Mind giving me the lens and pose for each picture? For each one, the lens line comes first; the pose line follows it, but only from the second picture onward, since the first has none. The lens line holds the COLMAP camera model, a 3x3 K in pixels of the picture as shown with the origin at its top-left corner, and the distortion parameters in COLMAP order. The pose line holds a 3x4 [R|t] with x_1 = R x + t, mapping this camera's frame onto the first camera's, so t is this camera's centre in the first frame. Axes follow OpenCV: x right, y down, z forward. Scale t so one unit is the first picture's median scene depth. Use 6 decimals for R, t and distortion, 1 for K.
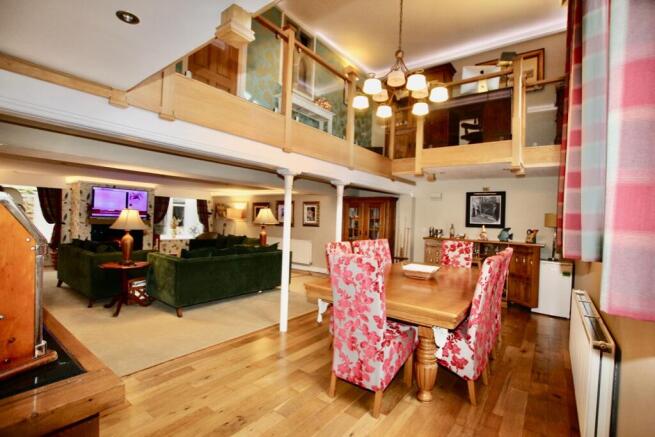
lens RADIAL K [[299.0, 0, 337.4], [0, 299.0, 218.7], [0, 0, 1]] dist [-0.022091, 0.000650]
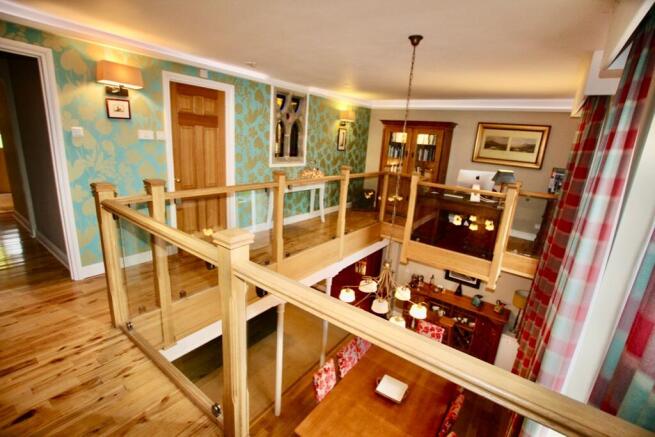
lens RADIAL K [[299.0, 0, 335.1], [0, 299.0, 218.3], [0, 0, 1]] dist [-0.022091, 0.000650]
pose [[0.999229, 0.034652, 0.018438, 0.003919], [-0.038270, 0.964482, 0.261363, -0.597995], [-0.008726, -0.261867, 0.965064, 0.018465]]
